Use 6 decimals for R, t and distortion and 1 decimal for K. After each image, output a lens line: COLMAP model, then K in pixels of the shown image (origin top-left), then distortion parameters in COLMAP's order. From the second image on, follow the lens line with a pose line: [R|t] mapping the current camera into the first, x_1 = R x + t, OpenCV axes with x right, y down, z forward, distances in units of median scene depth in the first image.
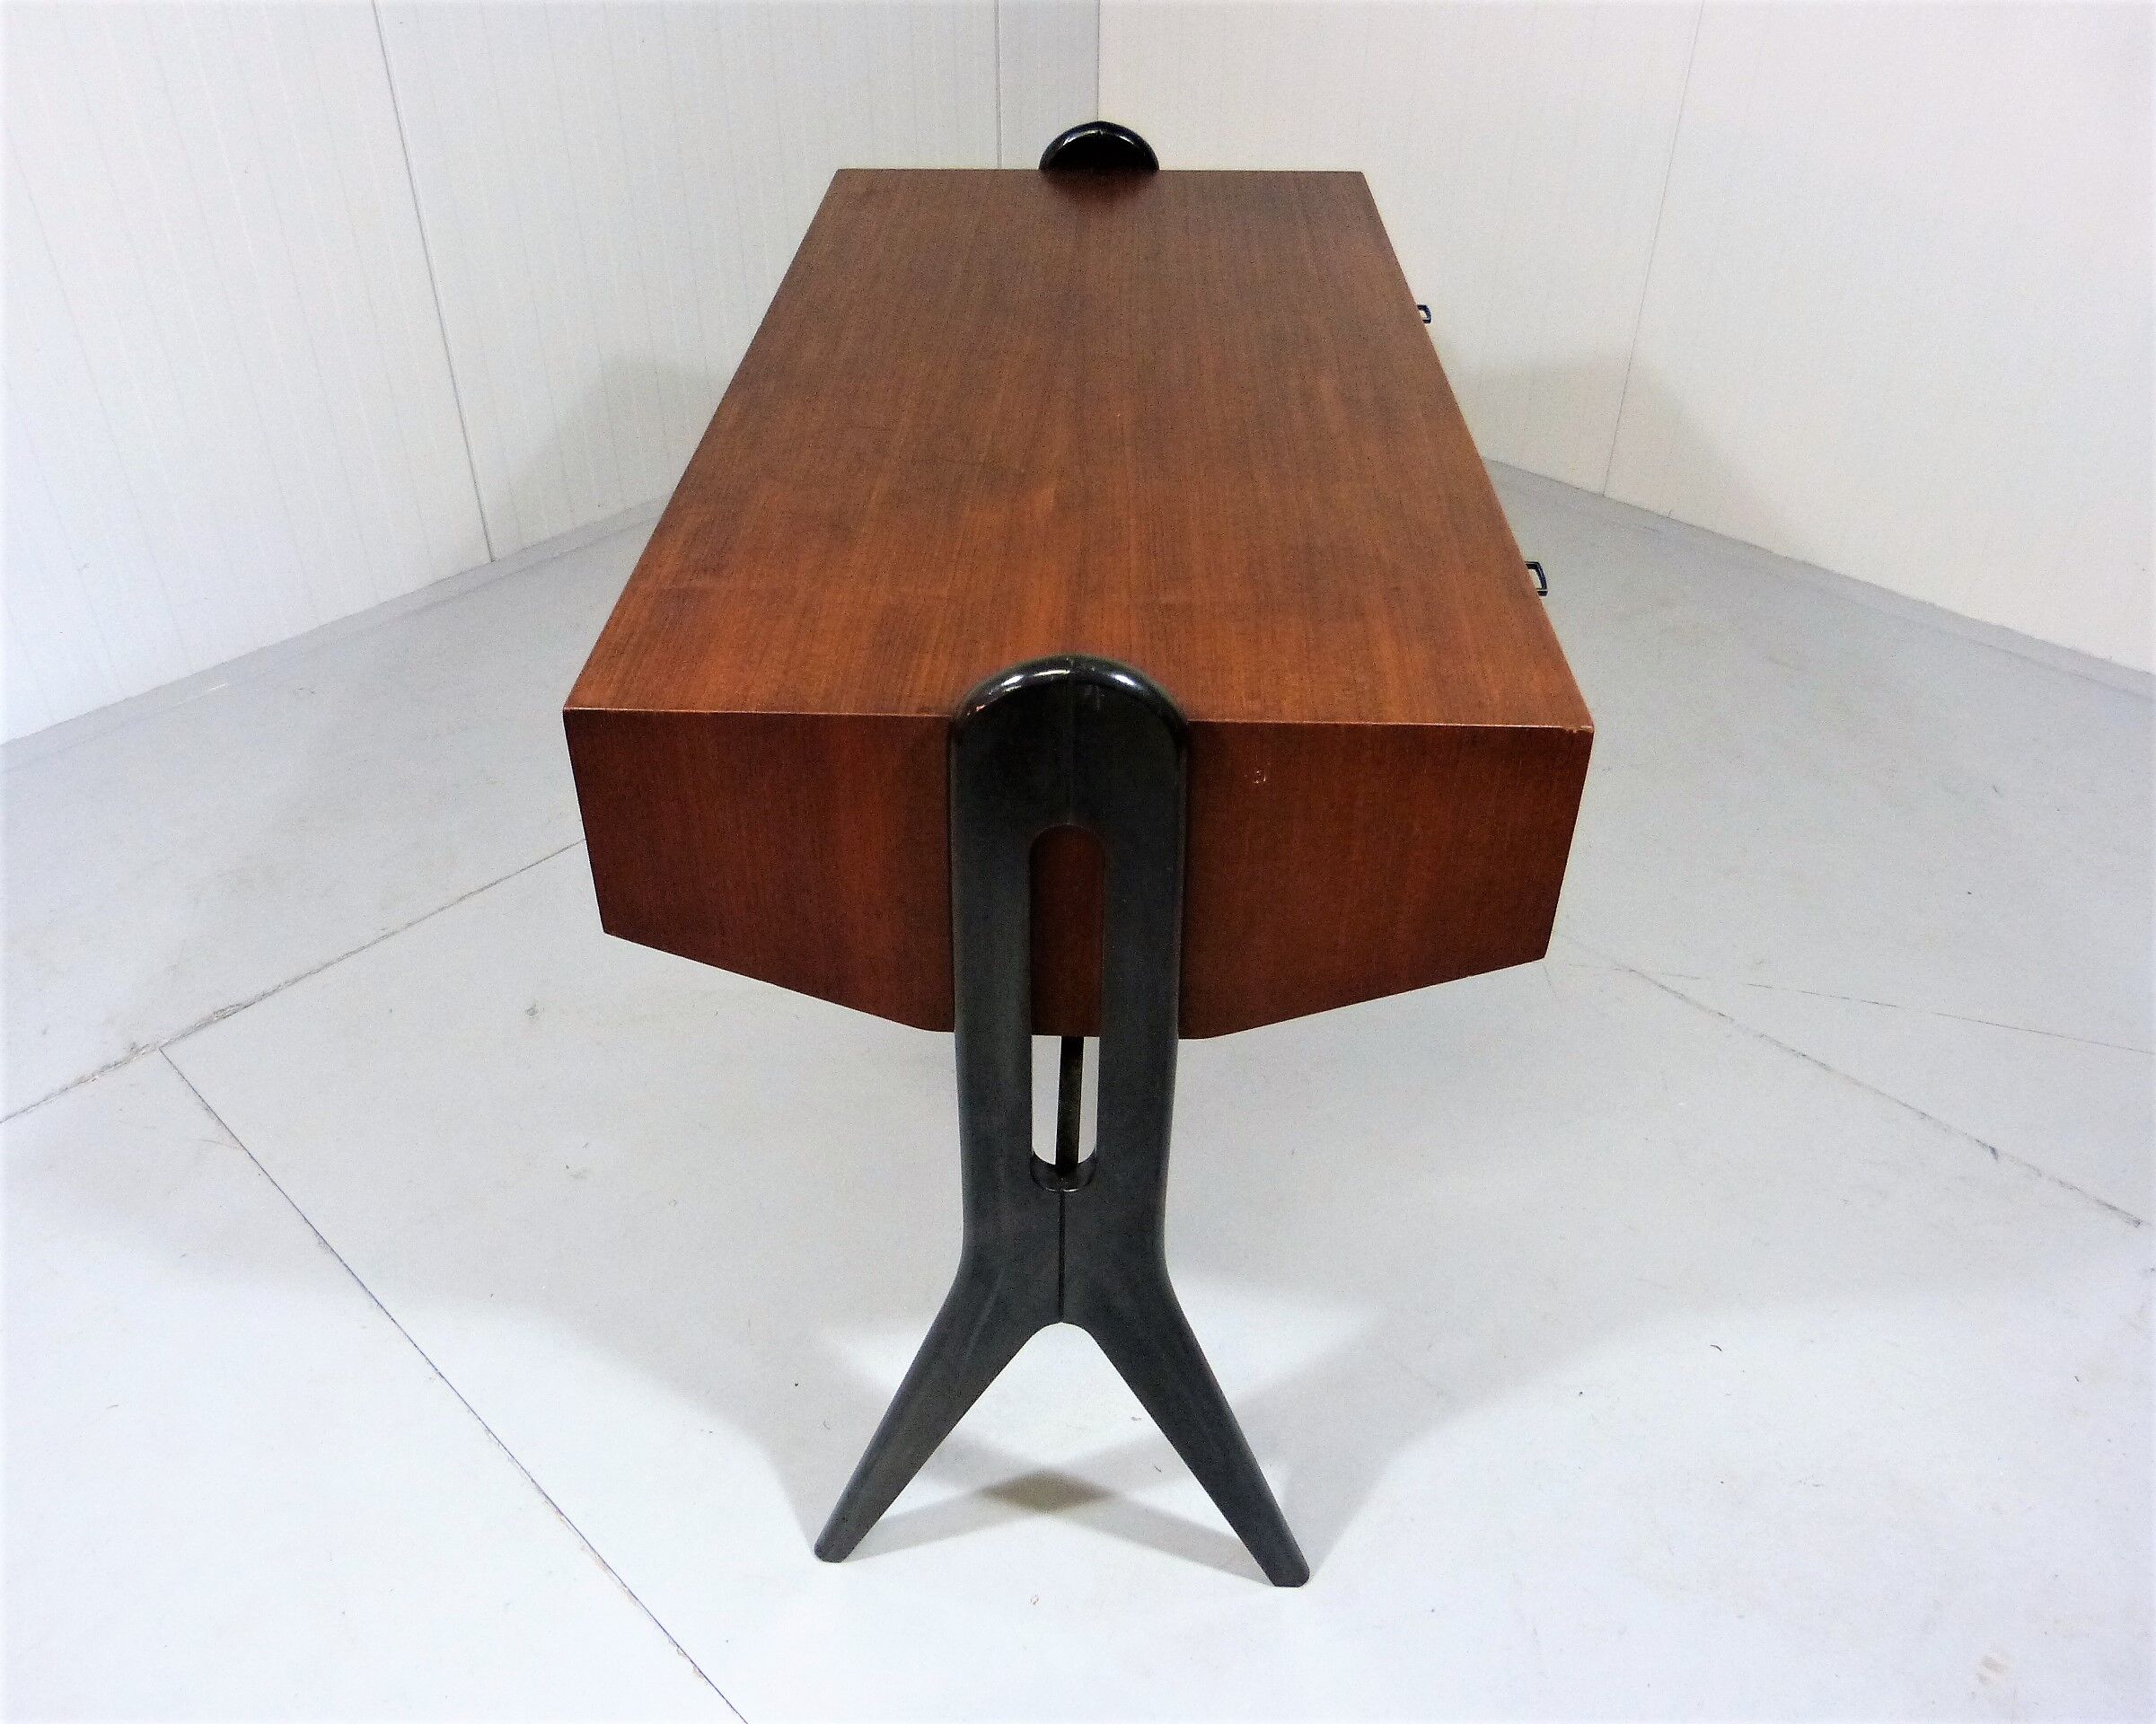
lens RADIAL K [[1836.3, 0, 1000.5], [0, 1836.3, 852.9], [0, 0, 1]] dist [-0.014618, 0.016932]
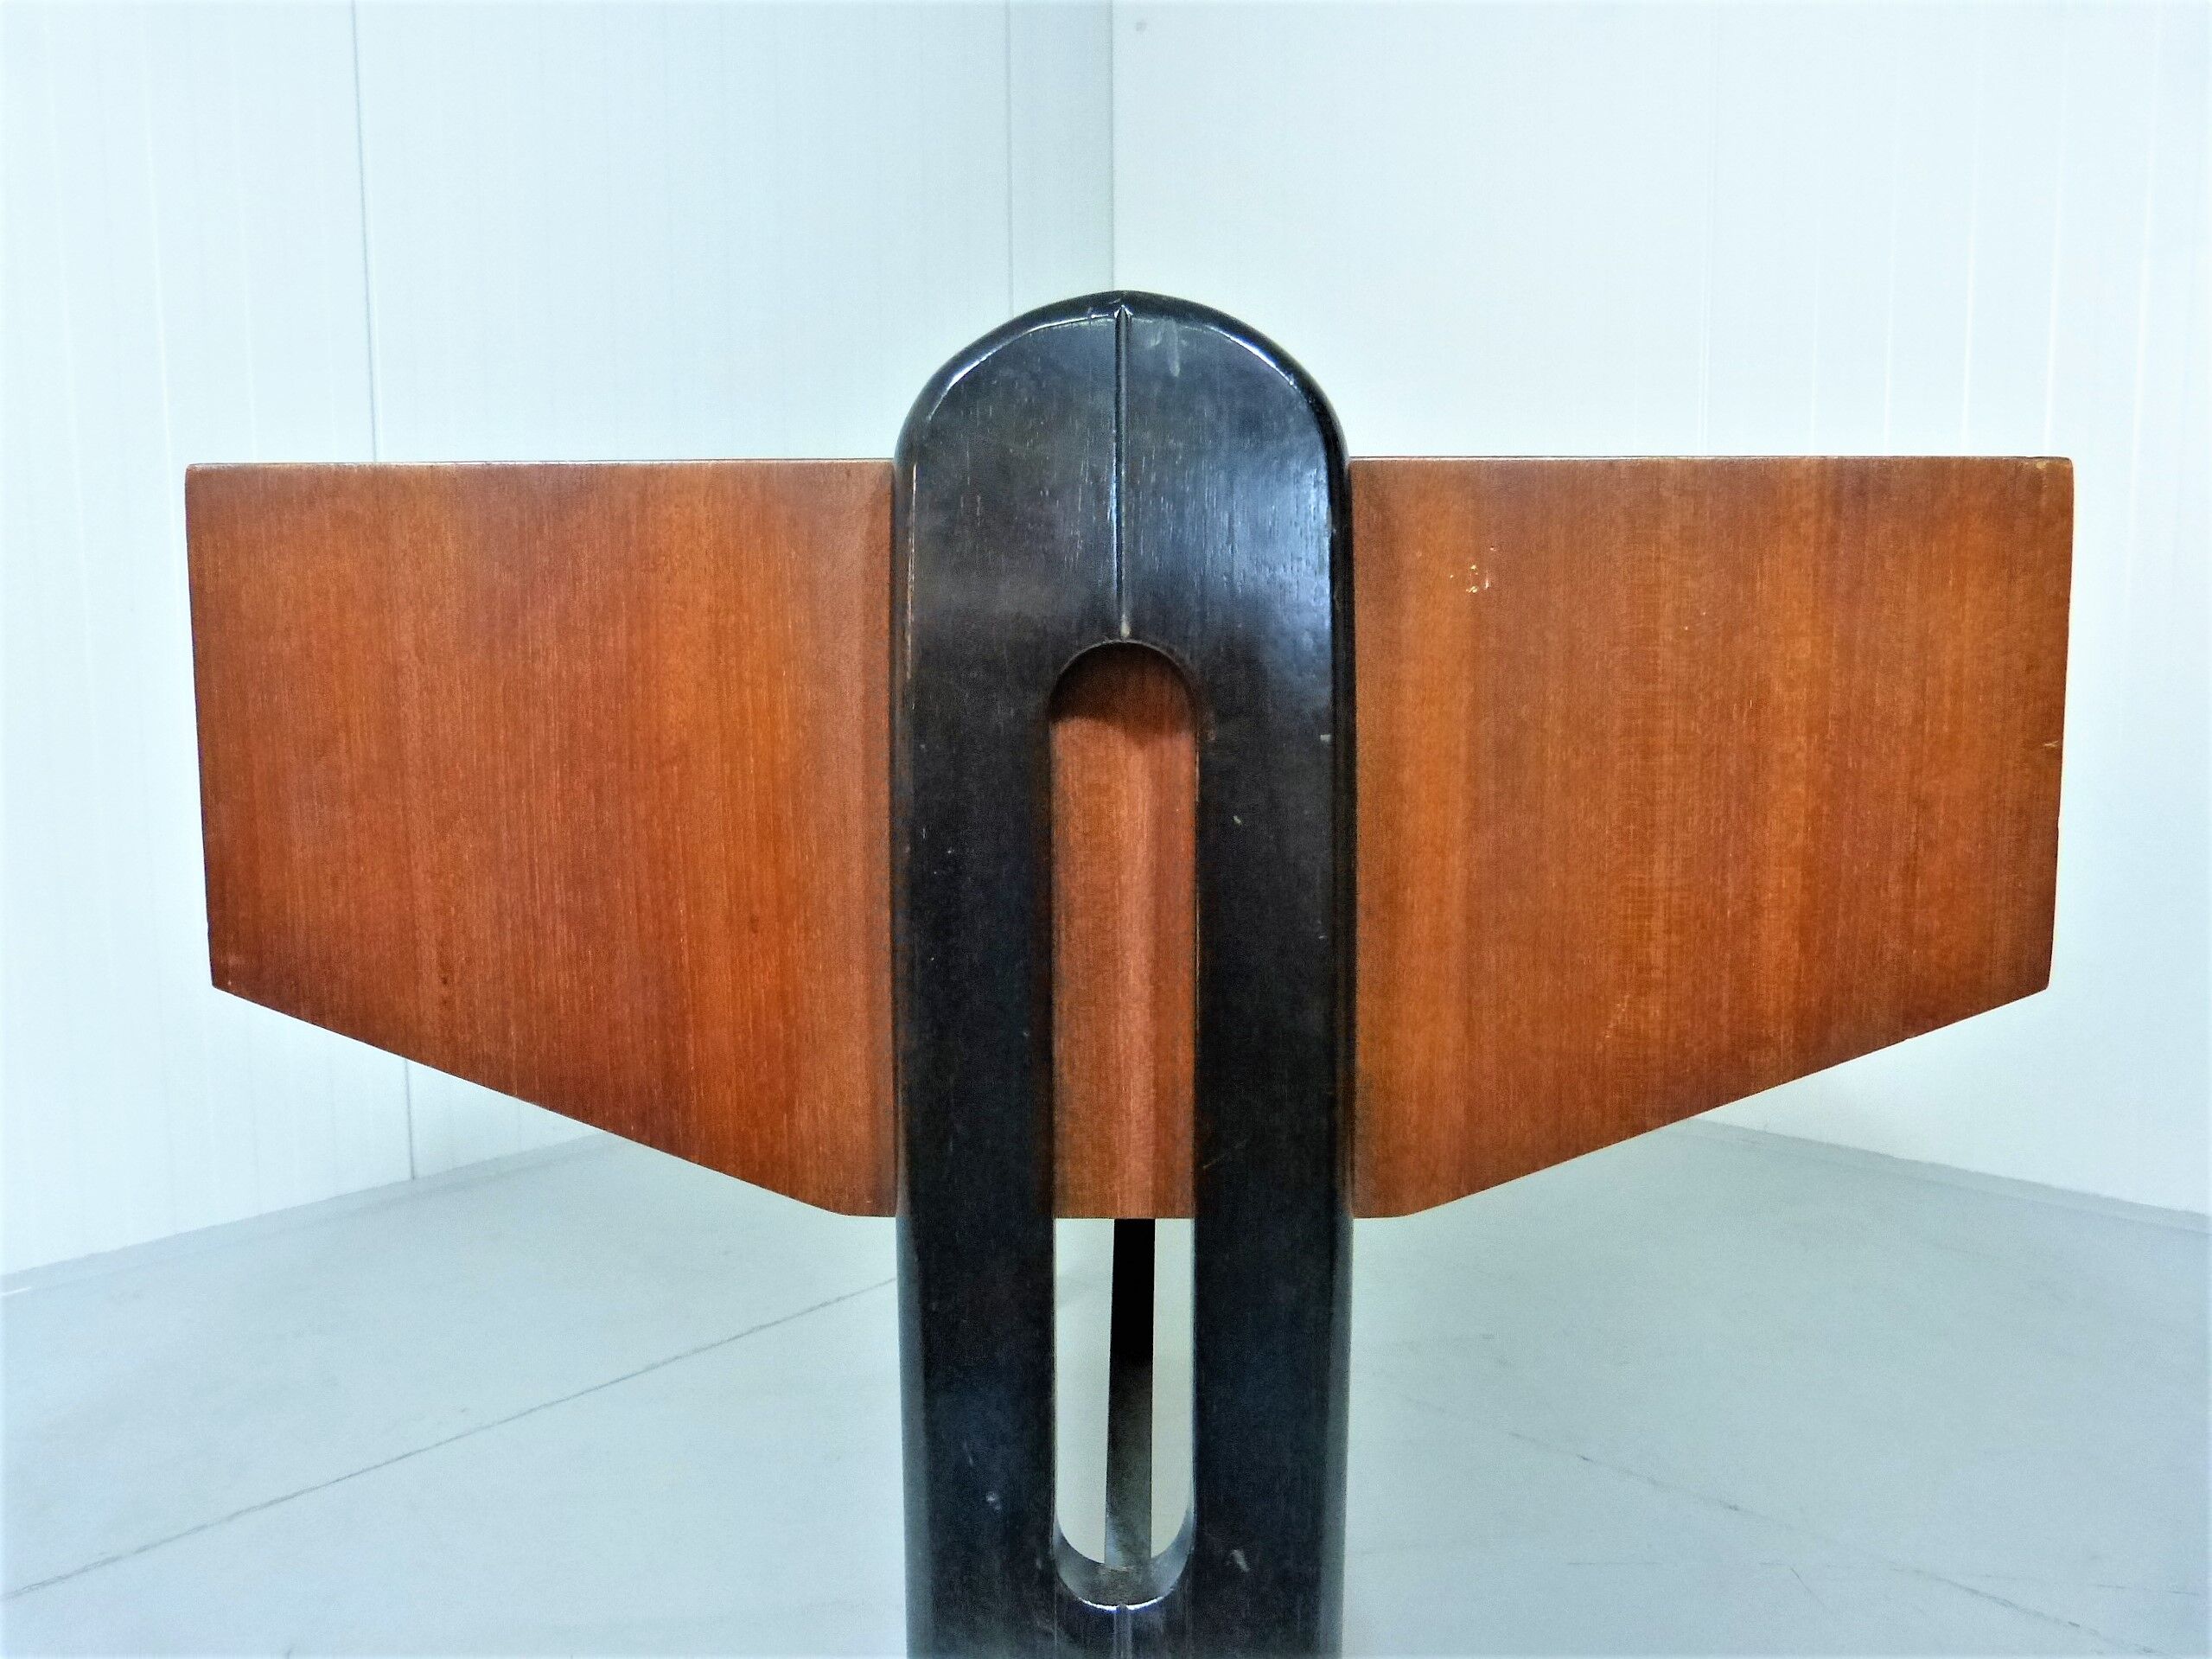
lens RADIAL K [[1656.2, 0, 1106.0], [0, 1656.2, 829.5], [0, 0, 1]] dist [-0.025682, 0.011782]
pose [[0.998827, 0.006796, 0.047940, 0.007473], [0.019572, 0.848940, -0.528126, 0.205683], [-0.044287, 0.528445, 0.847812, 0.473710]]
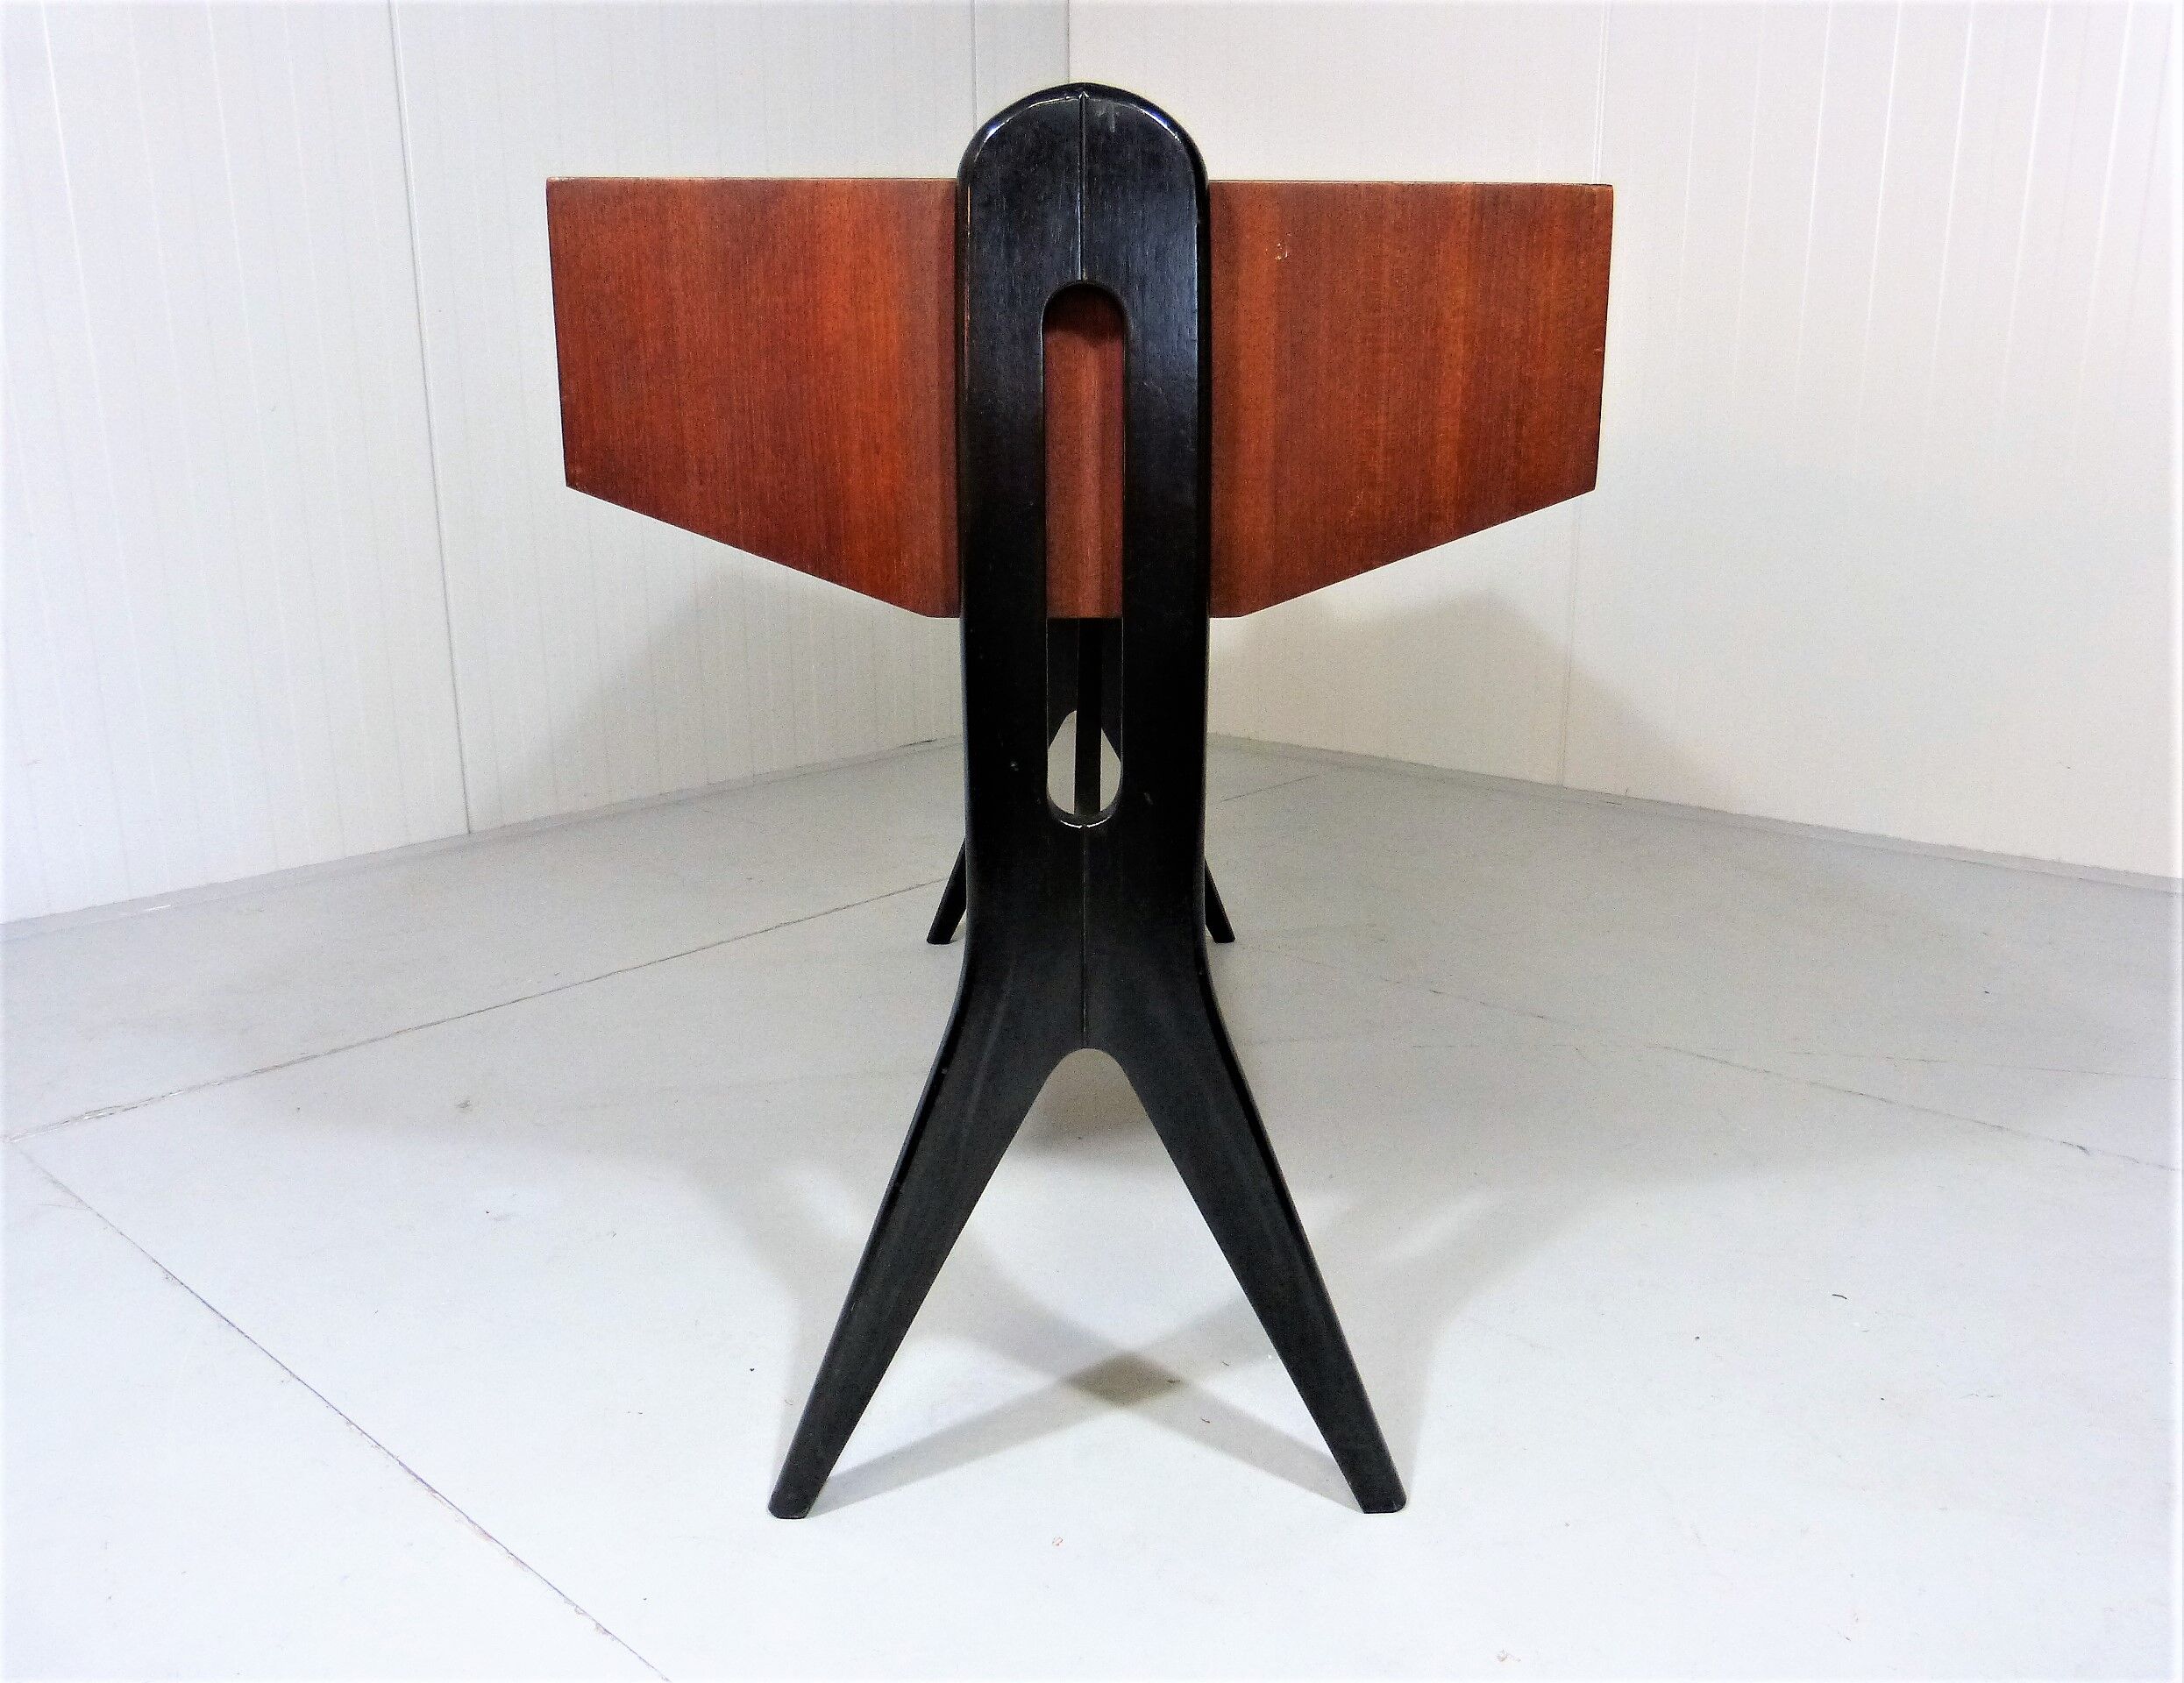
lens RADIAL K [[1766.6, 0, 1131.2], [0, 1766.6, 854.8], [0, 0, 1]] dist [-0.022851, 0.003074]
pose [[0.996025, -0.004577, 0.088957, -0.015502], [0.040176, 0.914409, -0.402793, 0.460794], [-0.079500, 0.404766, 0.910958, 0.220063]]
